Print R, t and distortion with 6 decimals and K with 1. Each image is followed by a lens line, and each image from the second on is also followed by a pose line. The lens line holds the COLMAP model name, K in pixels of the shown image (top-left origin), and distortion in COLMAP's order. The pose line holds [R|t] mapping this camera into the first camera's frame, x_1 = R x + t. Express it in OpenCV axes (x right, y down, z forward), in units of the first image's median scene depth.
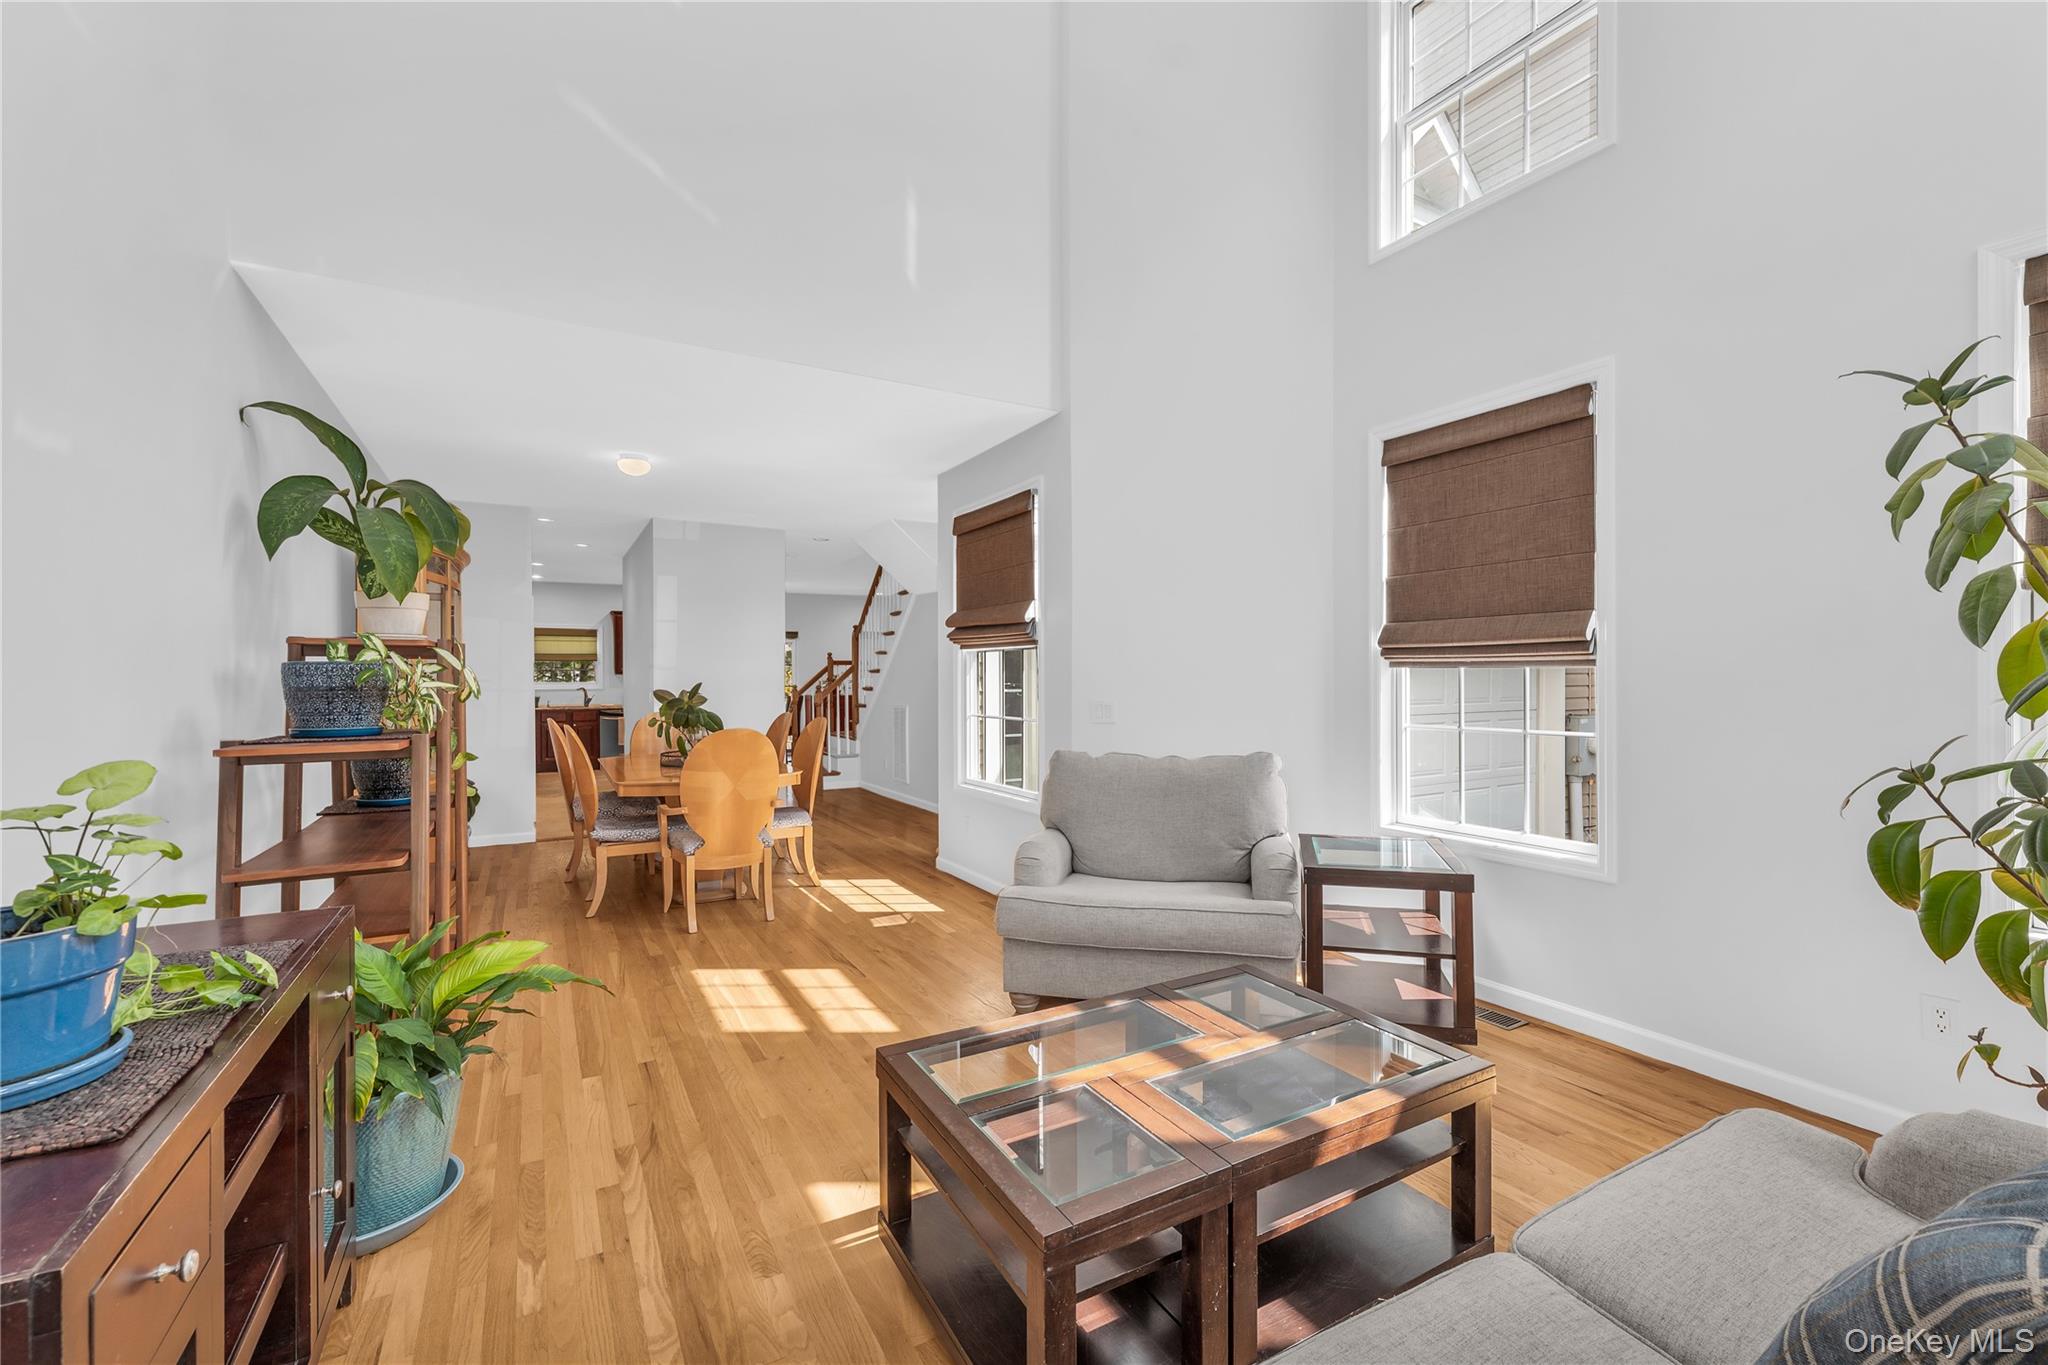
lens RADIAL K [[854.2, 0, 1025.8], [0, 854.2, 677.6], [0, 0, 1]] dist [0.002443, -0.000634]
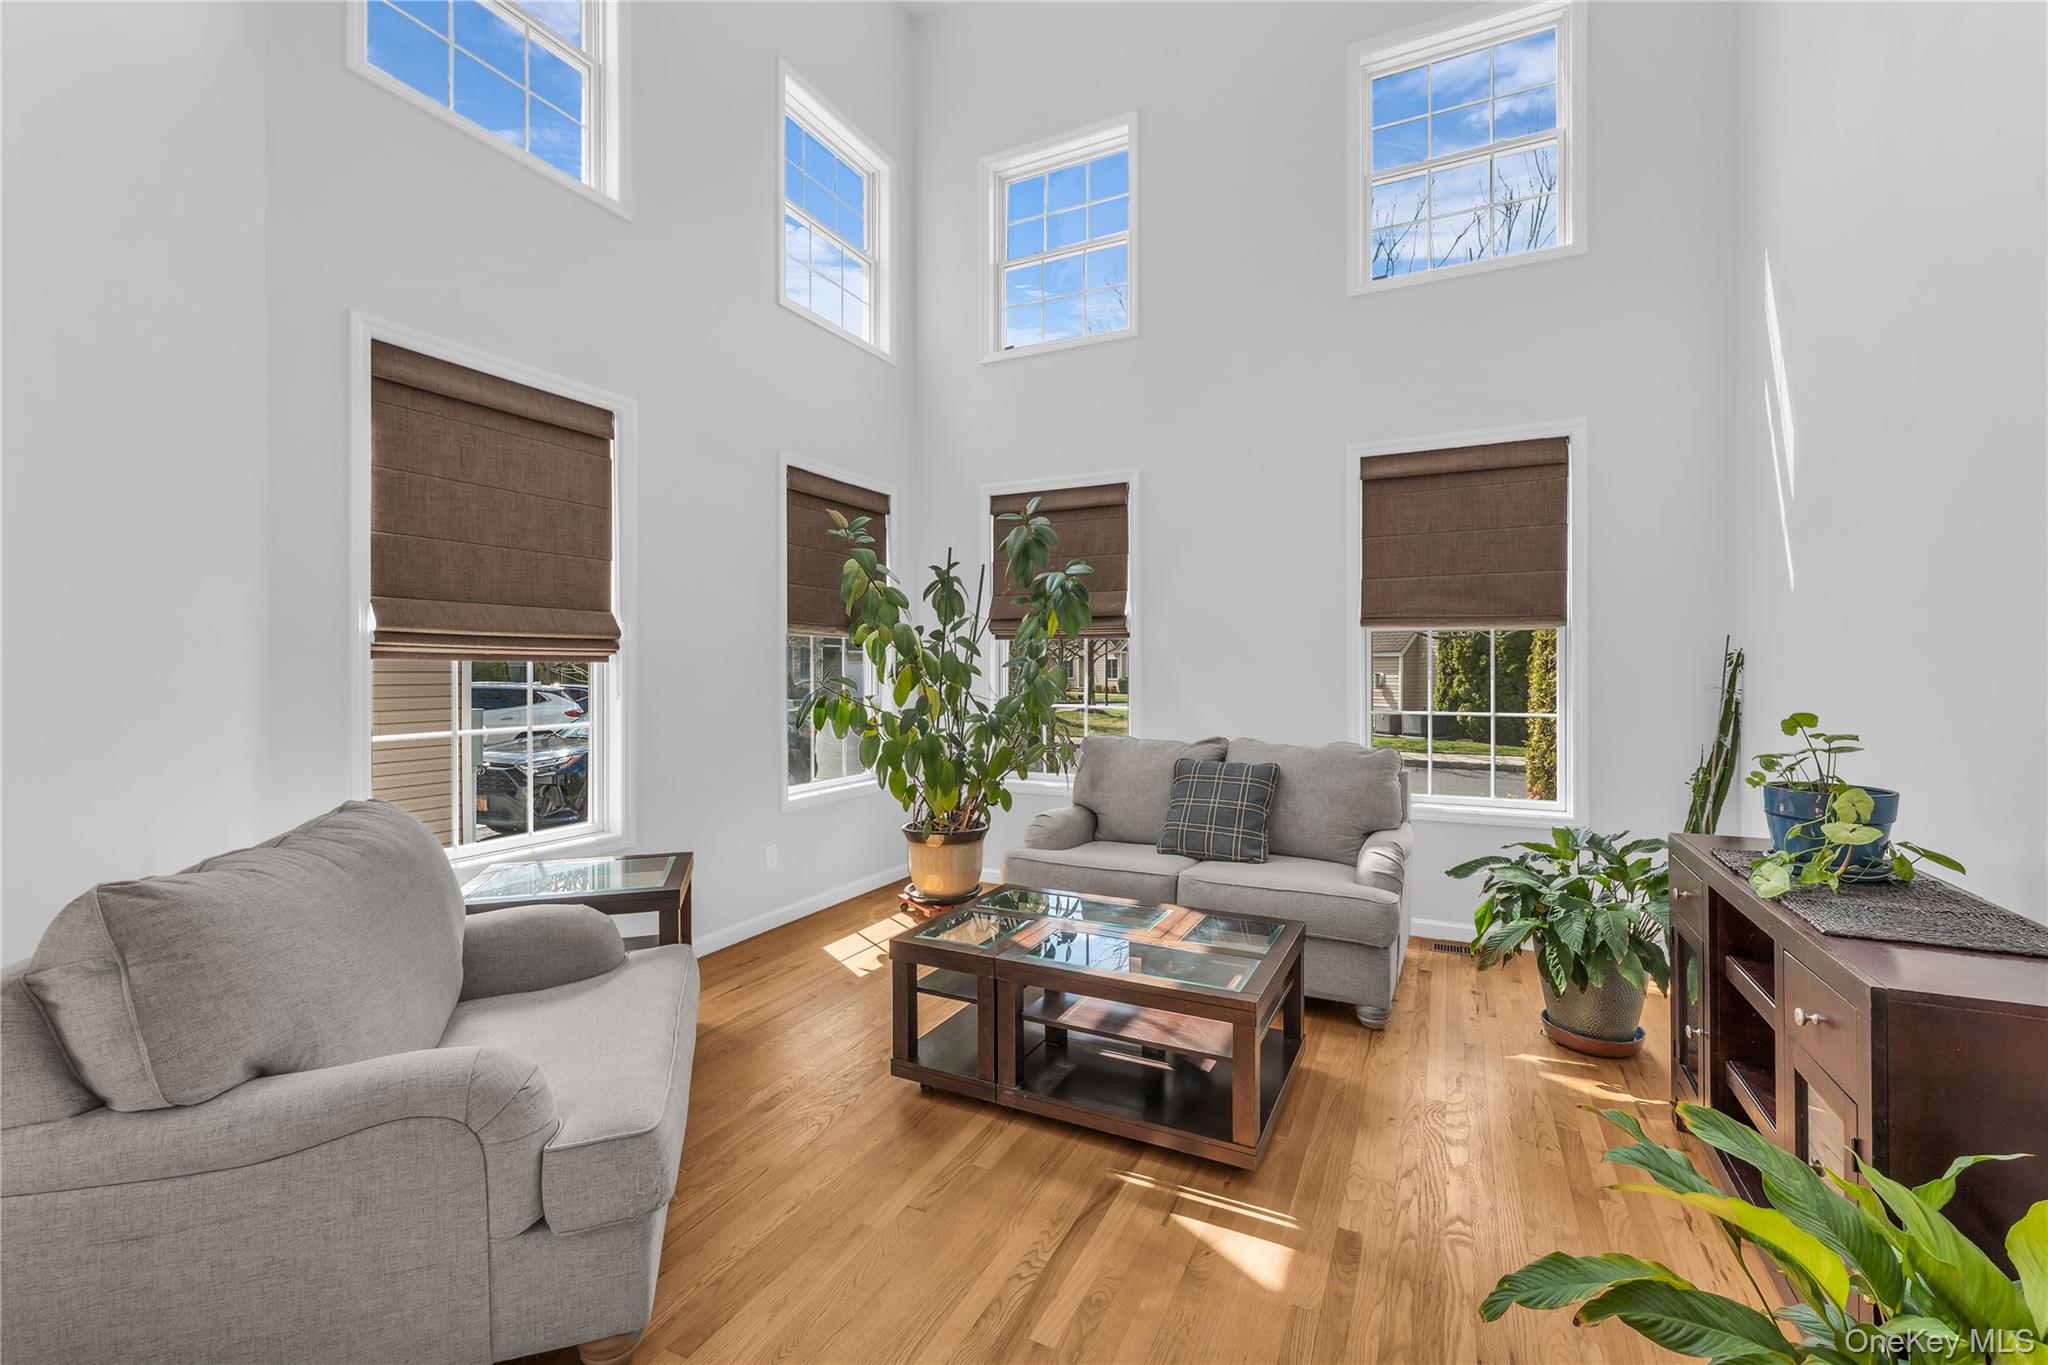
lens RADIAL K [[854.2, 0, 1025.8], [0, 854.2, 670.8], [0, 0, 1]] dist [0.002443, -0.000634]
pose [[-0.556924, 0.006486, 0.830538, -0.542004], [0.009171, 0.999957, -0.001660, 0.006027], [-0.830513, 0.006693, -0.556959, 1.085320]]
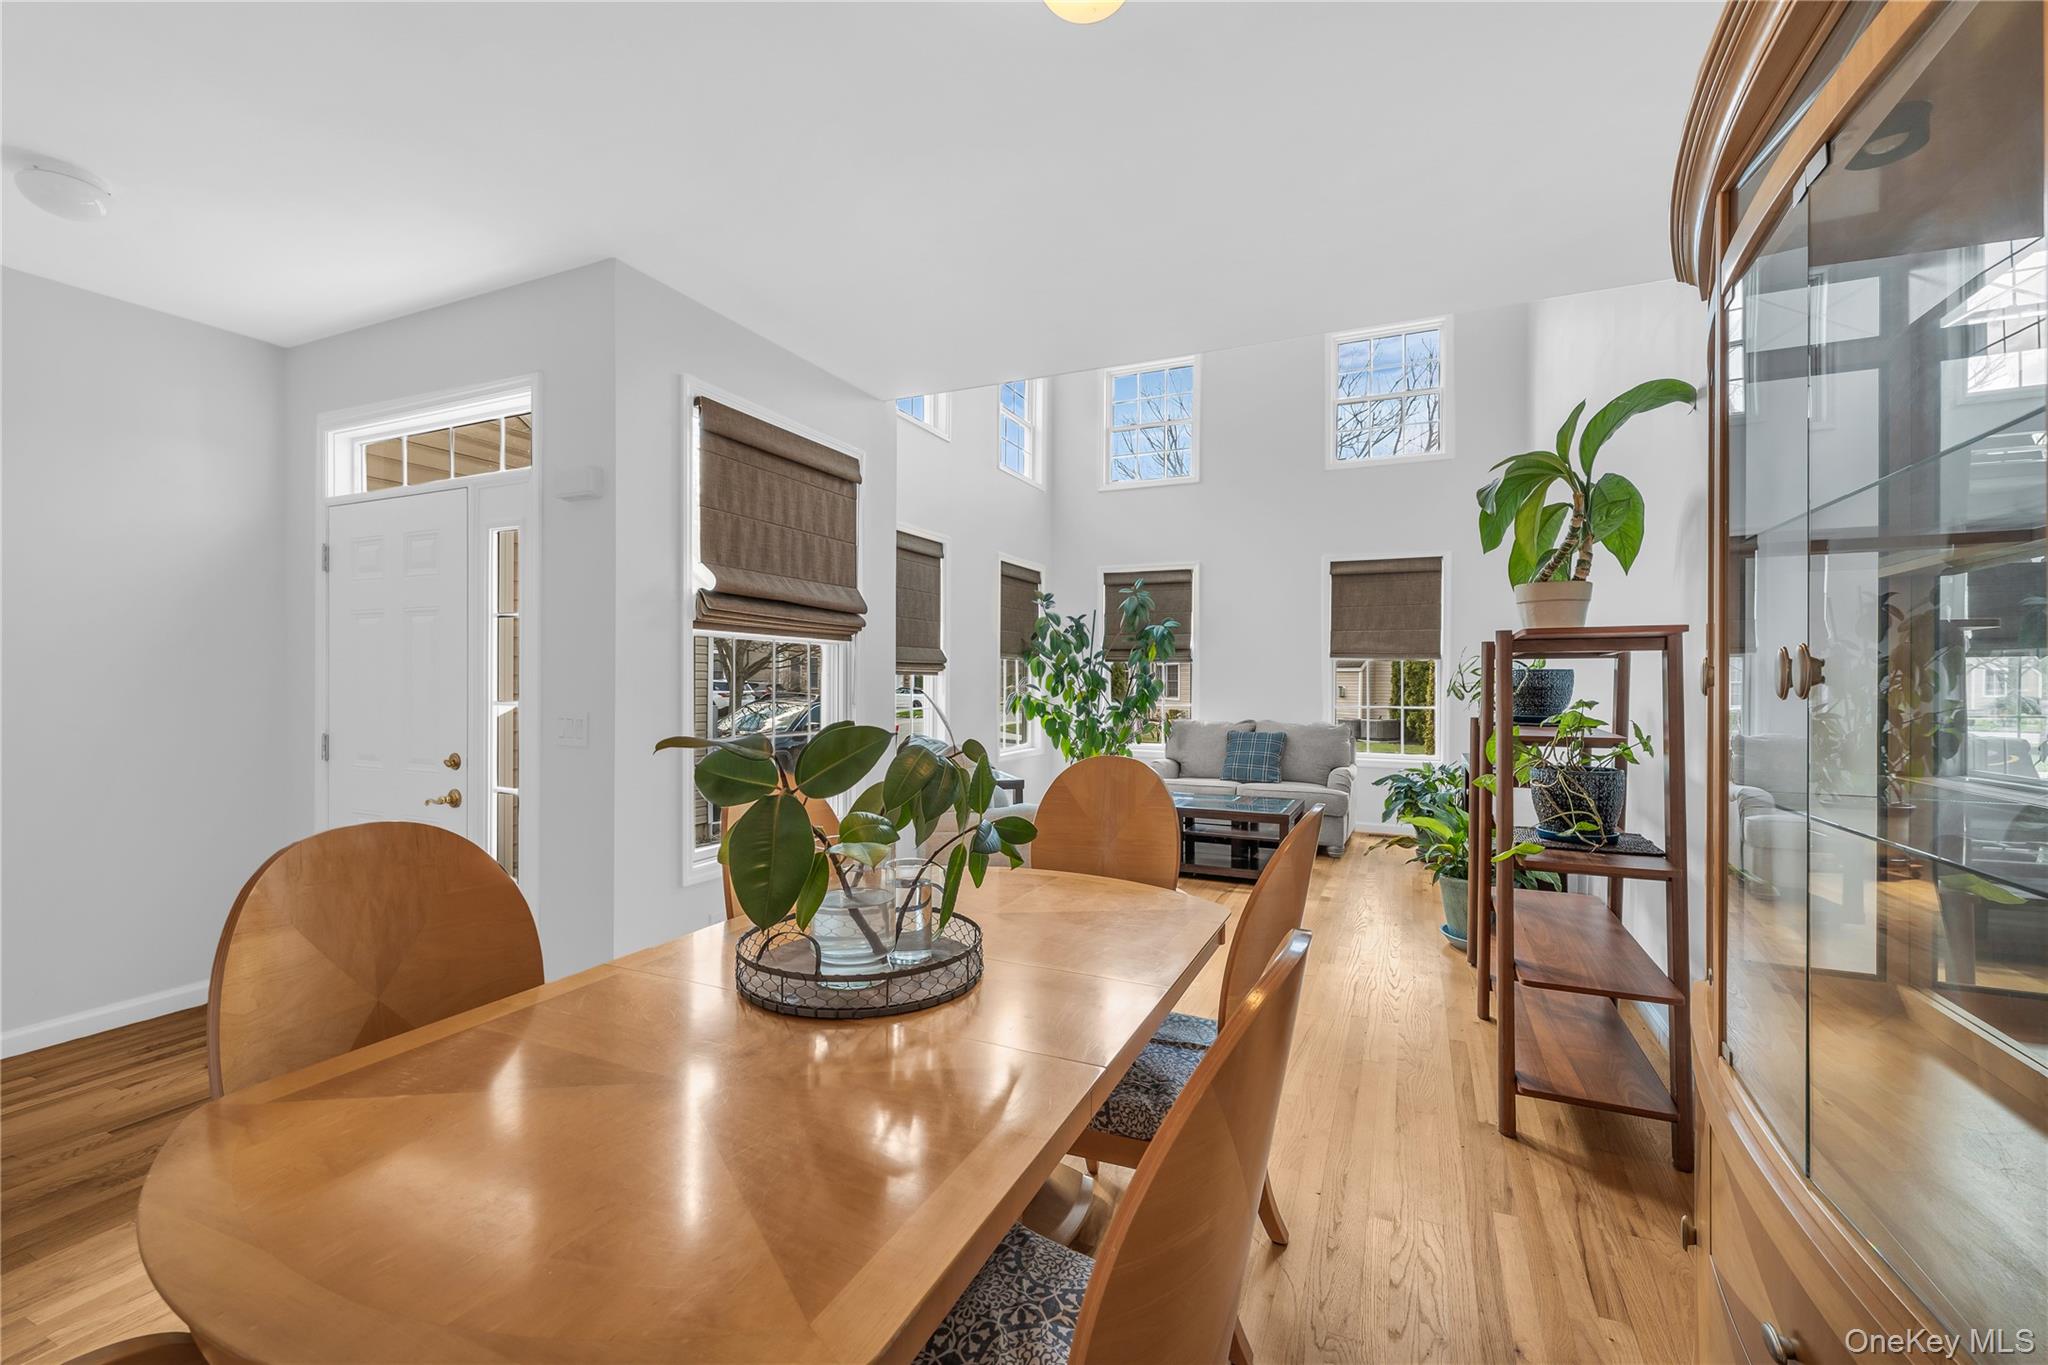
lens RADIAL K [[854.2, 0, 1028.6], [0, 854.2, 687.0], [0, 0, 1]] dist [0.002443, -0.000634]
pose [[-0.587660, -0.002288, 0.809105, -1.104258], [0.001876, 0.999989, 0.004191, 0.007855], [-0.809106, 0.003981, -0.587649, 1.907118]]
